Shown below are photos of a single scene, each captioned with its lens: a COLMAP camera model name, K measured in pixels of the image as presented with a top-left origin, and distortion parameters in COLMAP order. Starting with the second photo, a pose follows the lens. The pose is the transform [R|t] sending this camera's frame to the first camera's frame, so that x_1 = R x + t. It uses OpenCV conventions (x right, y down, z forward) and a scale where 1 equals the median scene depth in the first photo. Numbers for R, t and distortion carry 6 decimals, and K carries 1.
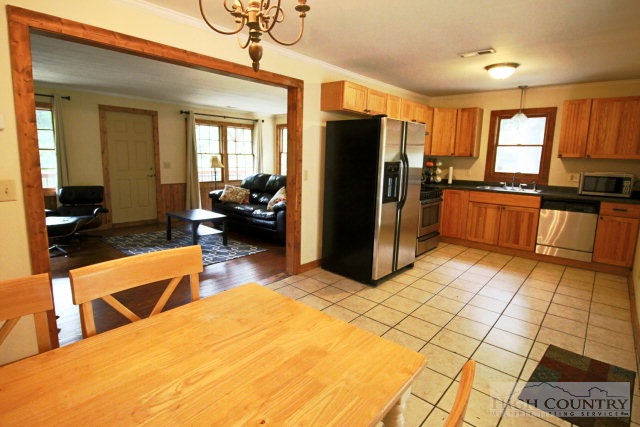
lens RADIAL K [[330.4, 0, 317.0], [0, 330.4, 212.0], [0, 0, 1]] dist [-0.010791, -0.003955]
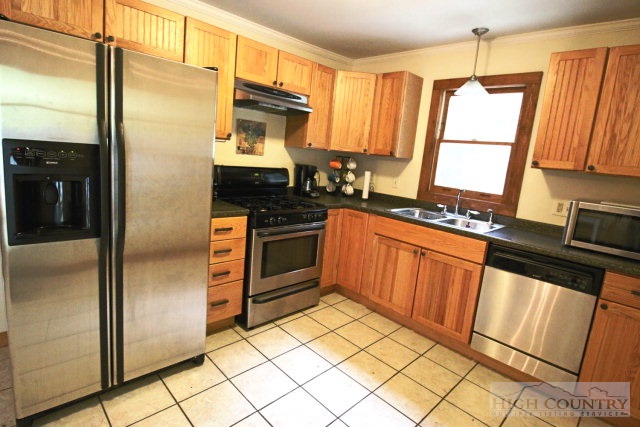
lens RADIAL K [[330.4, 0, 317.2], [0, 330.4, 211.9], [0, 0, 1]] dist [-0.010791, -0.003955]
pose [[0.995156, 0.081987, -0.054251, 0.401825], [-0.081670, 0.996627, 0.008037, -0.067603], [0.054727, -0.003567, 0.998495, 0.434060]]
